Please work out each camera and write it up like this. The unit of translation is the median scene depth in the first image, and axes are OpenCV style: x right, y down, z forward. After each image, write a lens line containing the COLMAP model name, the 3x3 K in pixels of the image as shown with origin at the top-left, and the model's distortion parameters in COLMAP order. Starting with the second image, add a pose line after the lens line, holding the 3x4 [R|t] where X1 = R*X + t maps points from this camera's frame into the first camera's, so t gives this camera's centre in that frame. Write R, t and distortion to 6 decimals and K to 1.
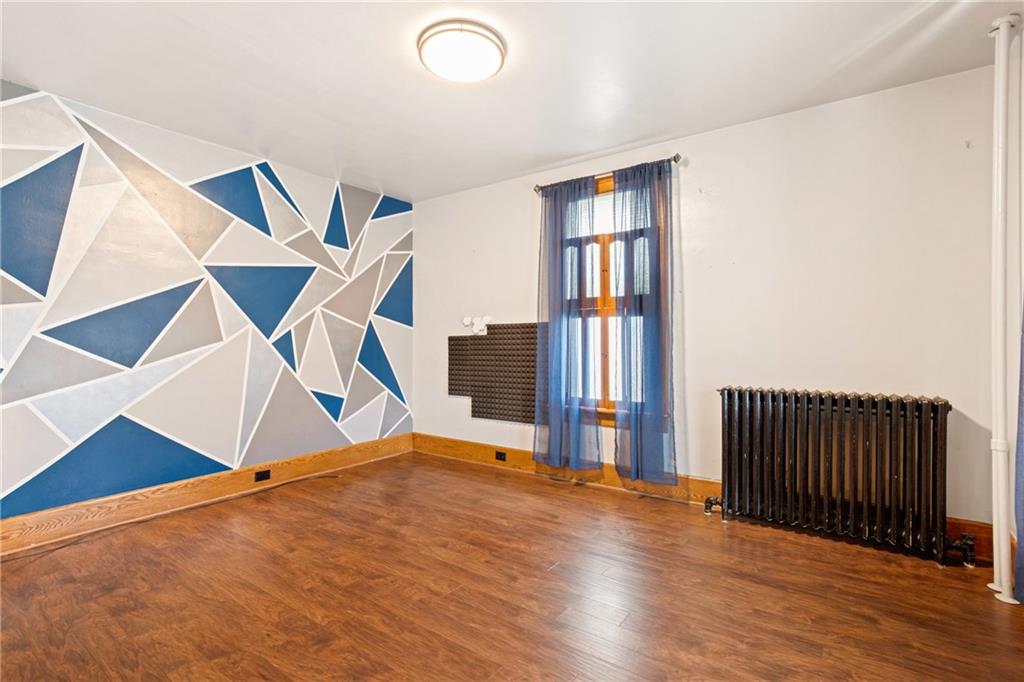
lens RADIAL K [[479.1, 0, 513.4], [0, 479.1, 342.4], [0, 0, 1]] dist [-0.002686, 0.002157]
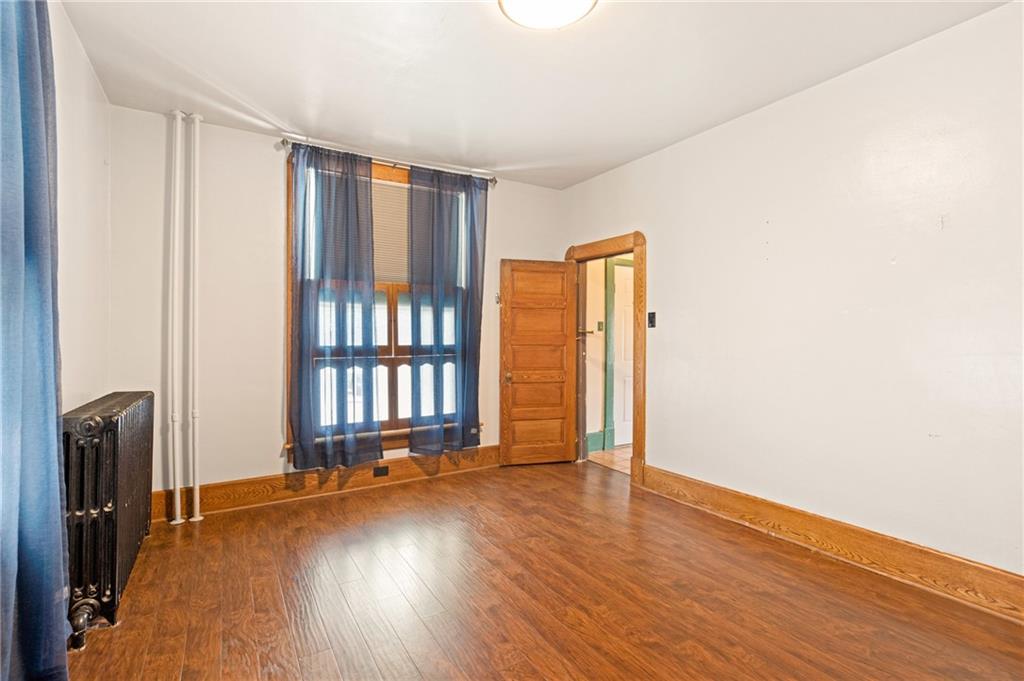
lens RADIAL K [[479.1, 0, 512.6], [0, 479.1, 343.1], [0, 0, 1]] dist [-0.002686, 0.002157]
pose [[-0.920025, -0.001551, 0.391856, -0.404201], [-0.001538, 0.999999, 0.000347, 0.002003], [-0.391856, -0.000283, -0.920026, 1.922094]]
